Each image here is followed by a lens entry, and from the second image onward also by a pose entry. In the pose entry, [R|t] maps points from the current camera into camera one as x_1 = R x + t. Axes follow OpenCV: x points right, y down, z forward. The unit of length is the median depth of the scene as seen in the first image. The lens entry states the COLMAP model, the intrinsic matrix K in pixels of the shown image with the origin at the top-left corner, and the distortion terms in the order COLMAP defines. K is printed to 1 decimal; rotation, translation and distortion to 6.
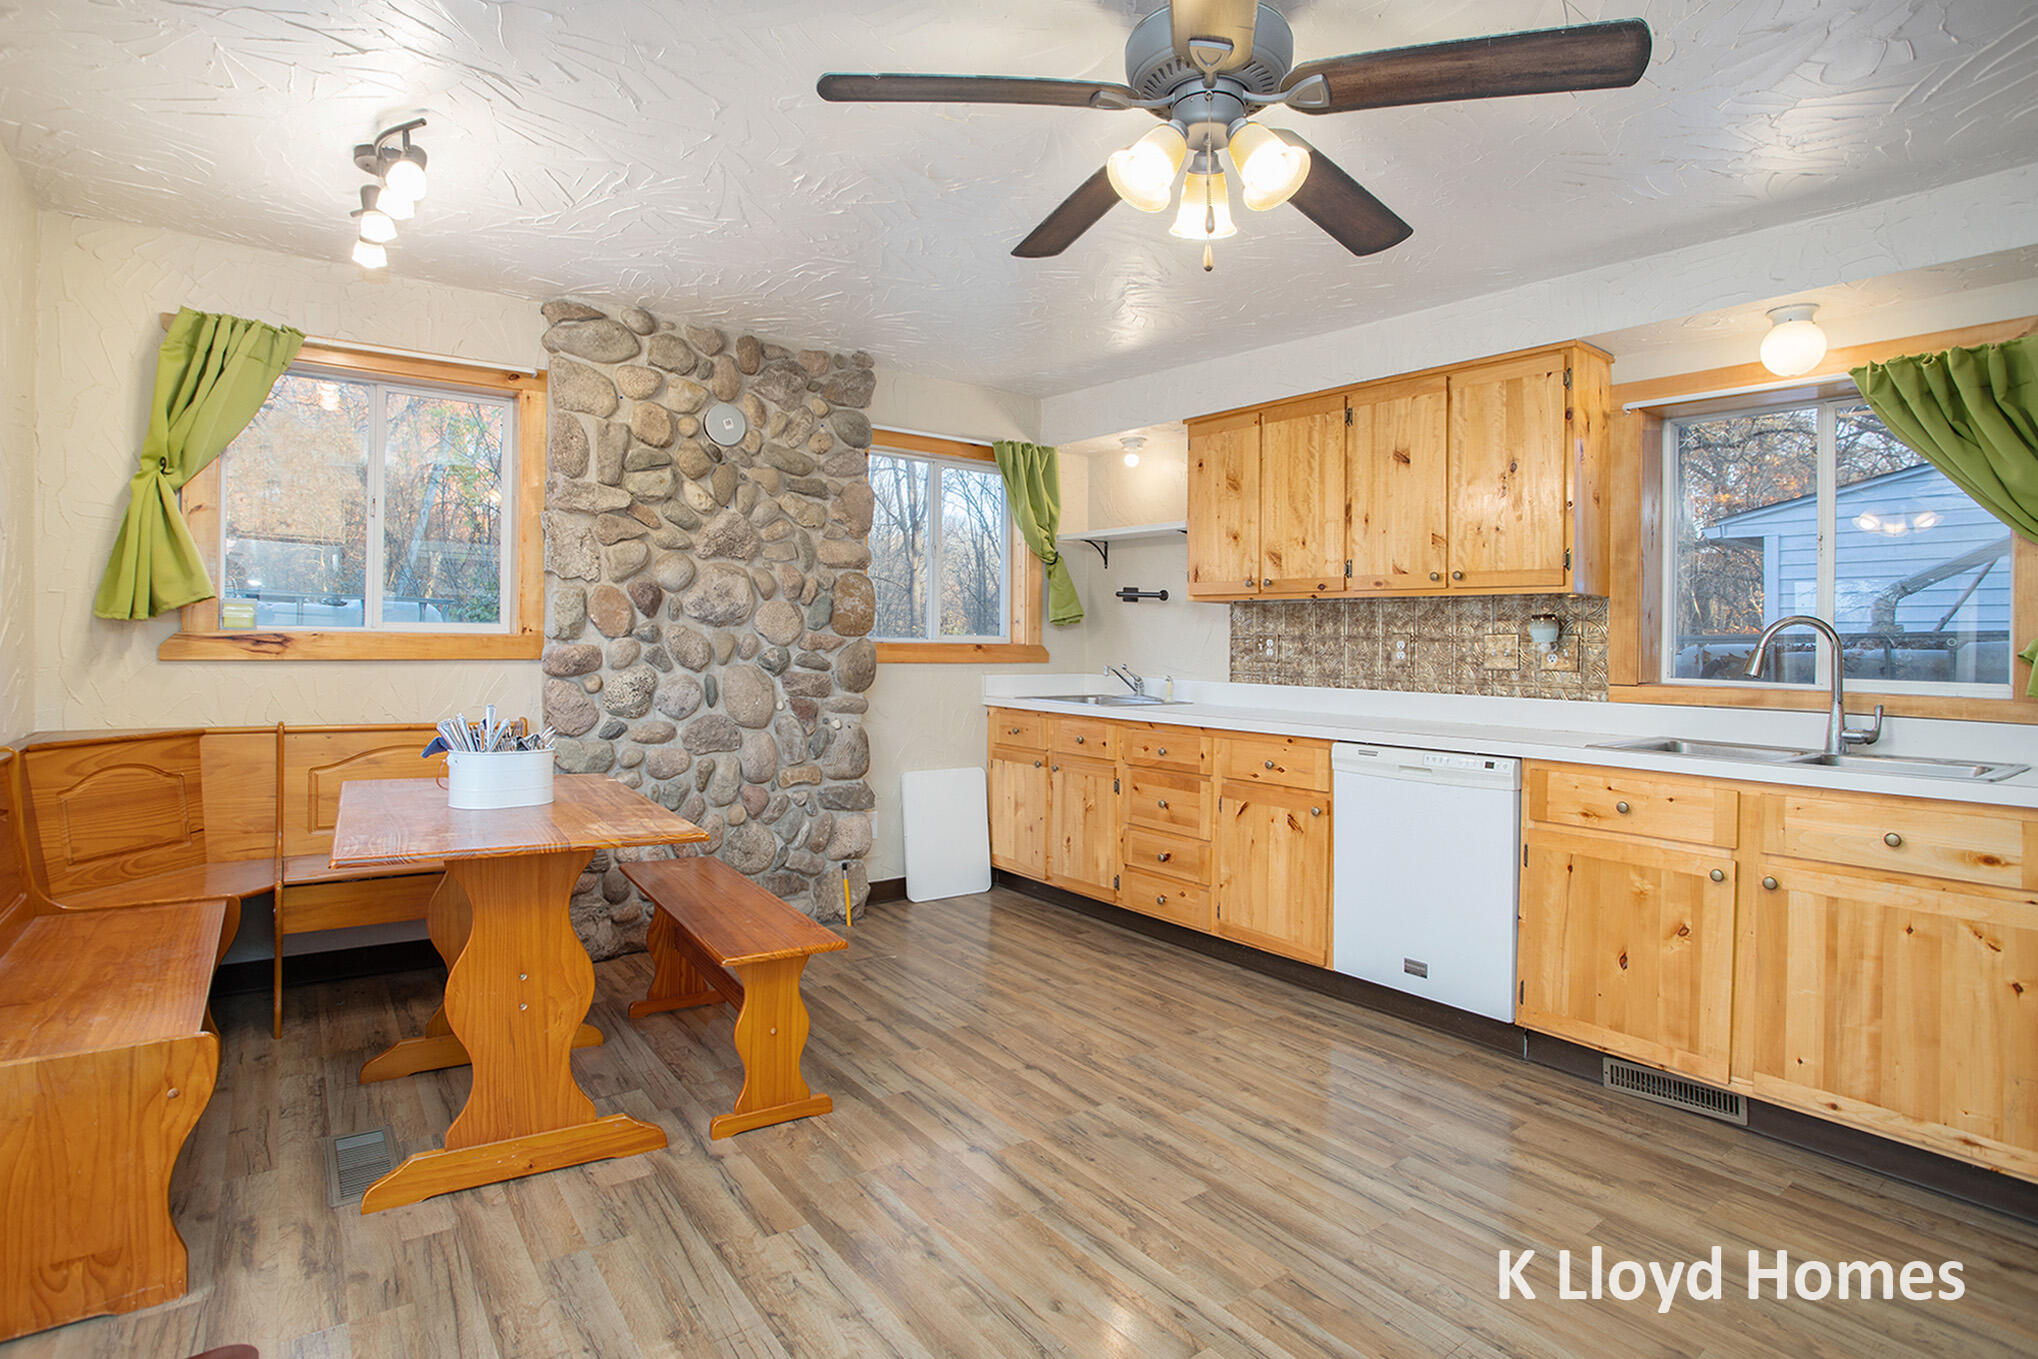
lens RADIAL K [[1004.5, 0, 981.7], [0, 1004.5, 643.0], [0, 0, 1]] dist [-0.041568, 0.000022]
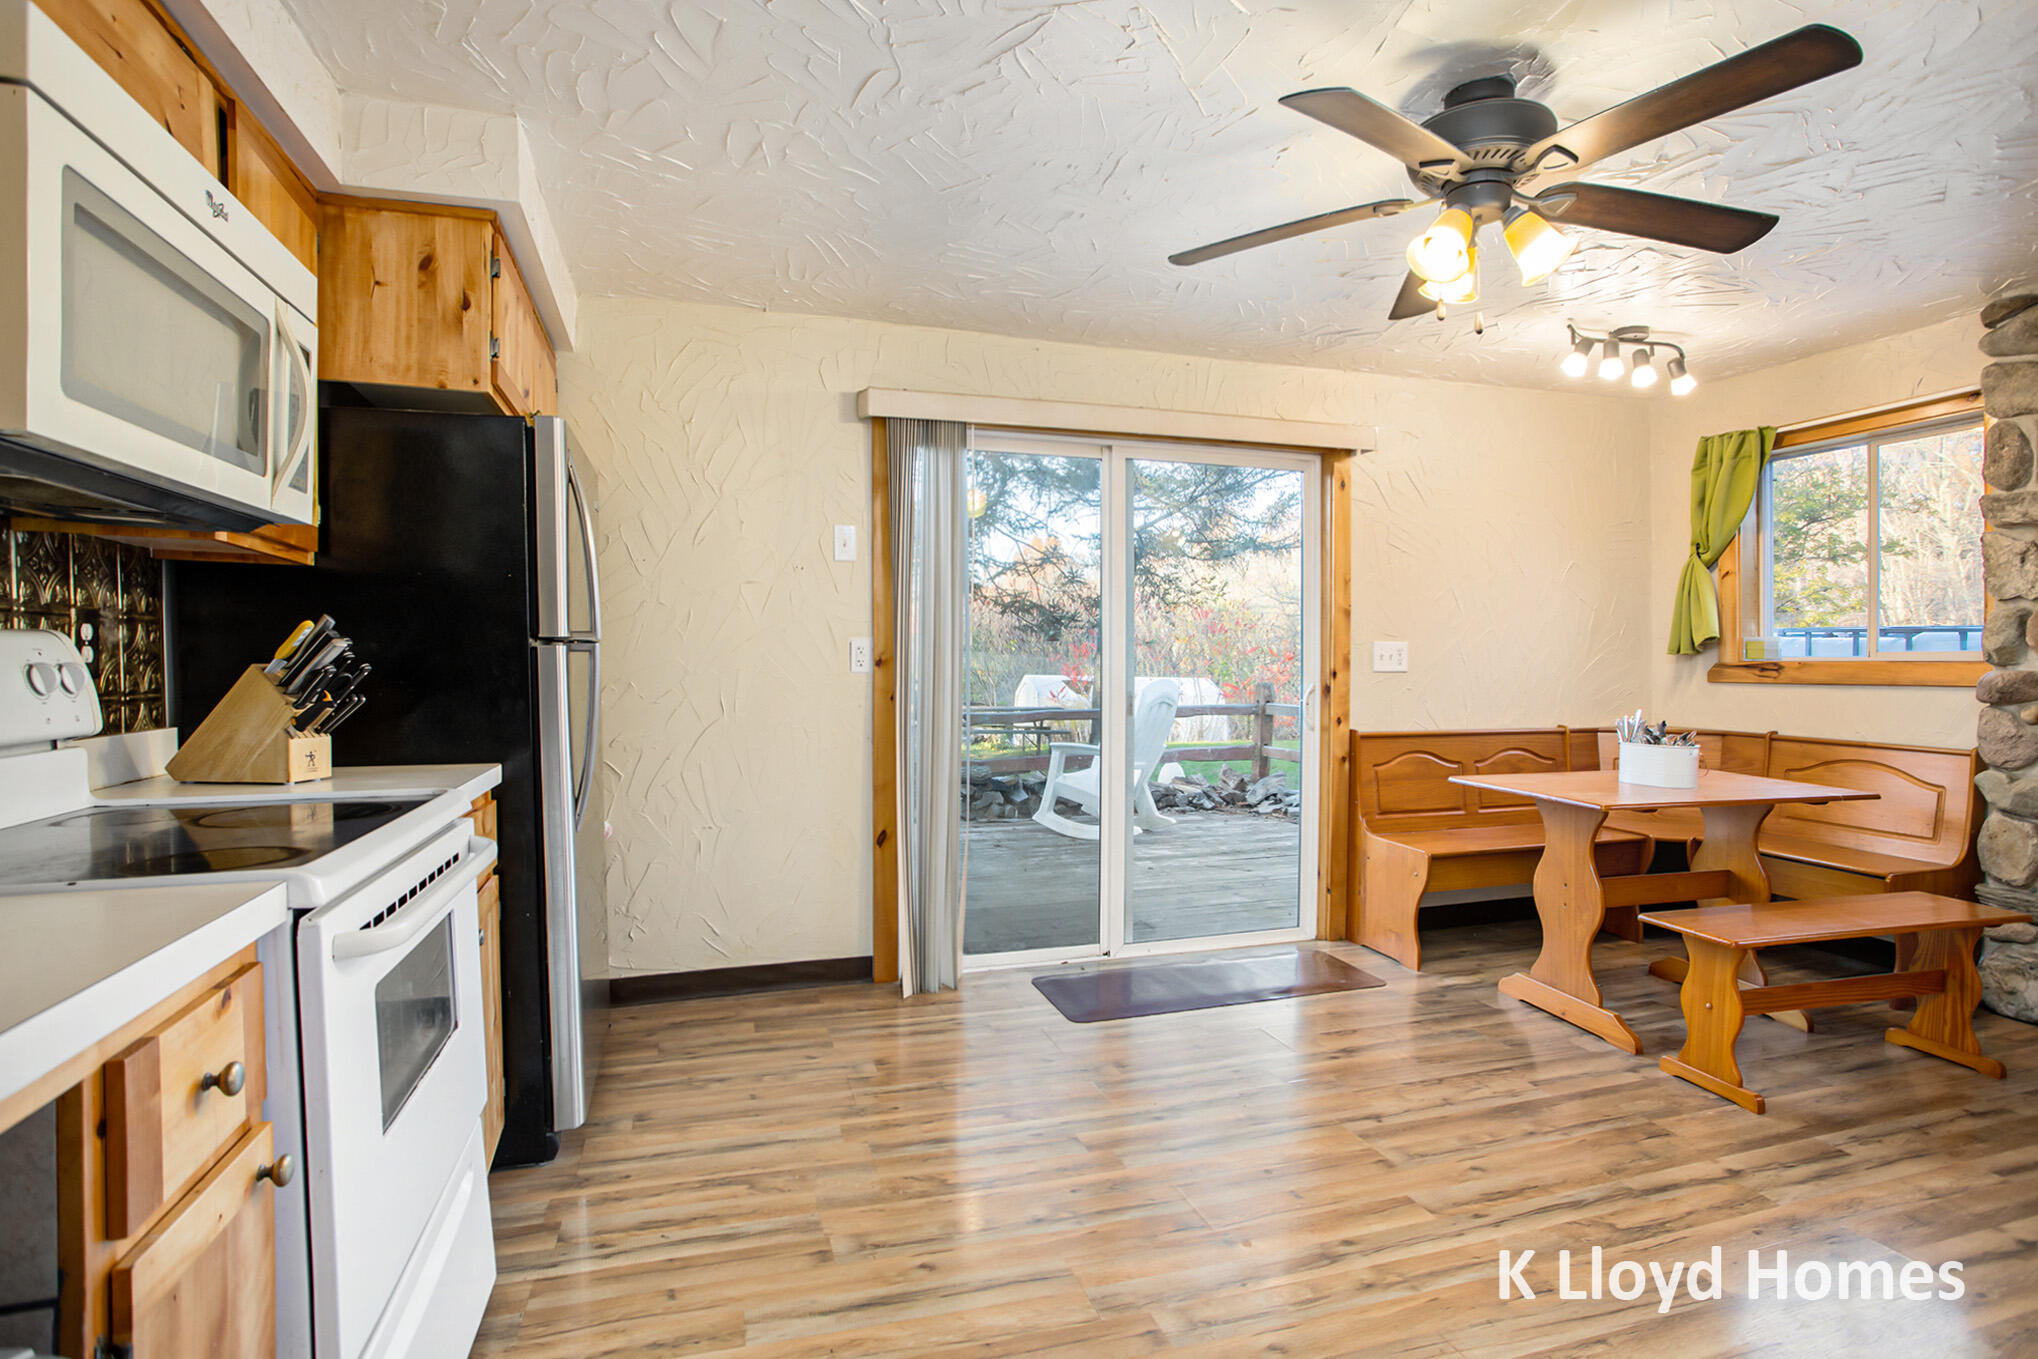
lens RADIAL K [[1003.3, 0, 1017.1], [0, 1003.3, 669.3], [0, 0, 1]] dist [-0.039430, 0.000562]
pose [[-0.311785, -0.004624, -0.950141, 1.214476], [0.001309, 0.999985, -0.005296, 0.006961], [0.950152, -0.002895, -0.311775, 0.656715]]
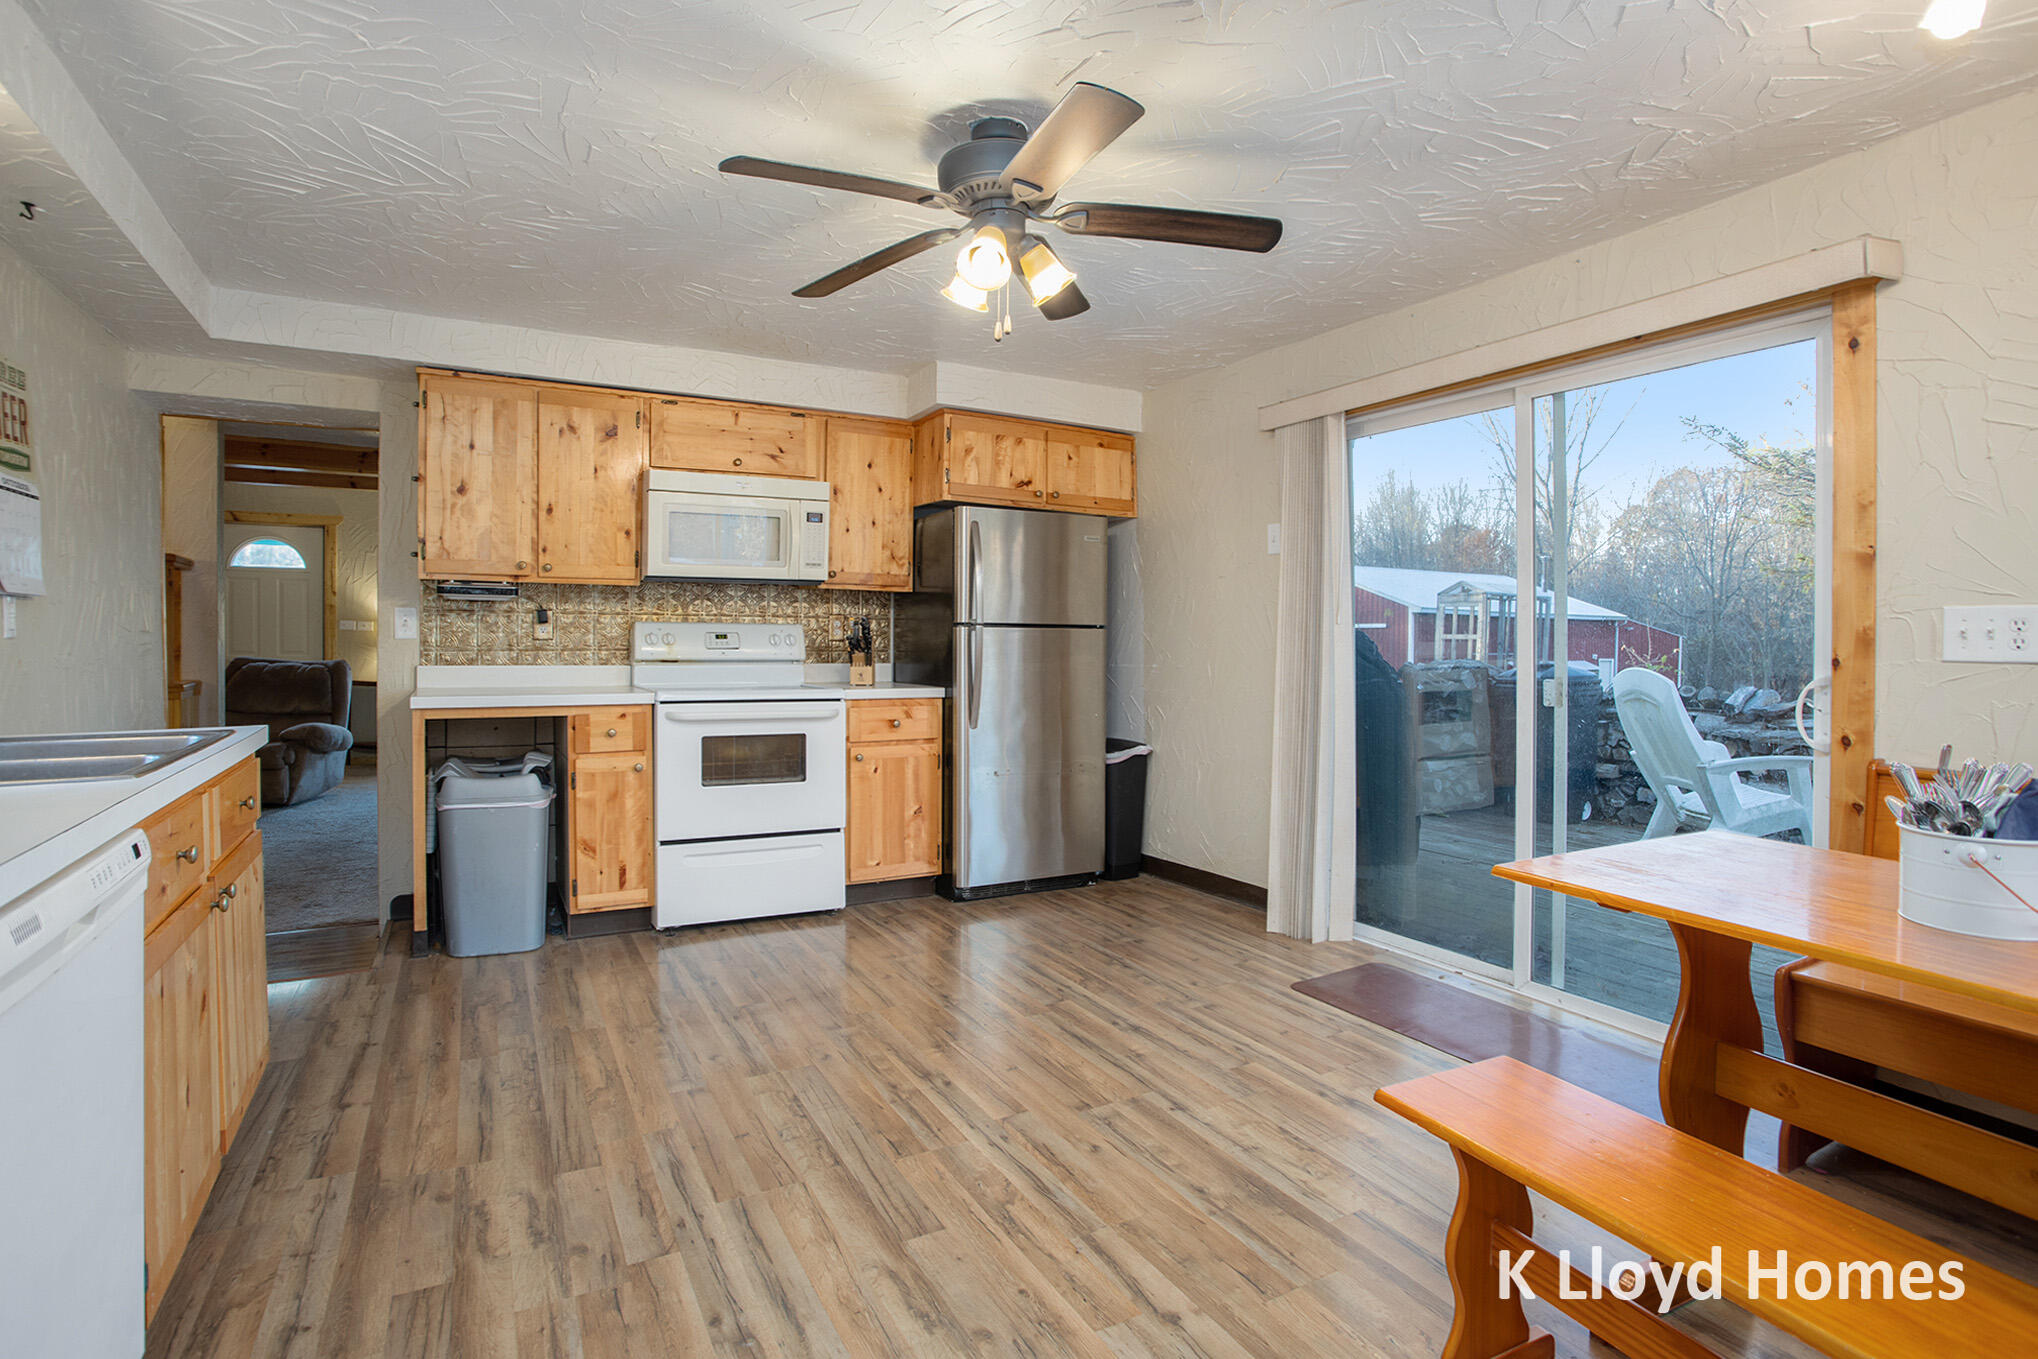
lens RADIAL K [[1004.5, 0, 981.7], [0, 1004.5, 643.0], [0, 0, 1]] dist [-0.041568, 0.000022]
pose [[-0.990986, -0.021075, 0.132300, 0.051314], [-0.020806, 0.999778, 0.003410, 0.000381], [-0.132343, 0.000627, -0.991204, 1.850706]]
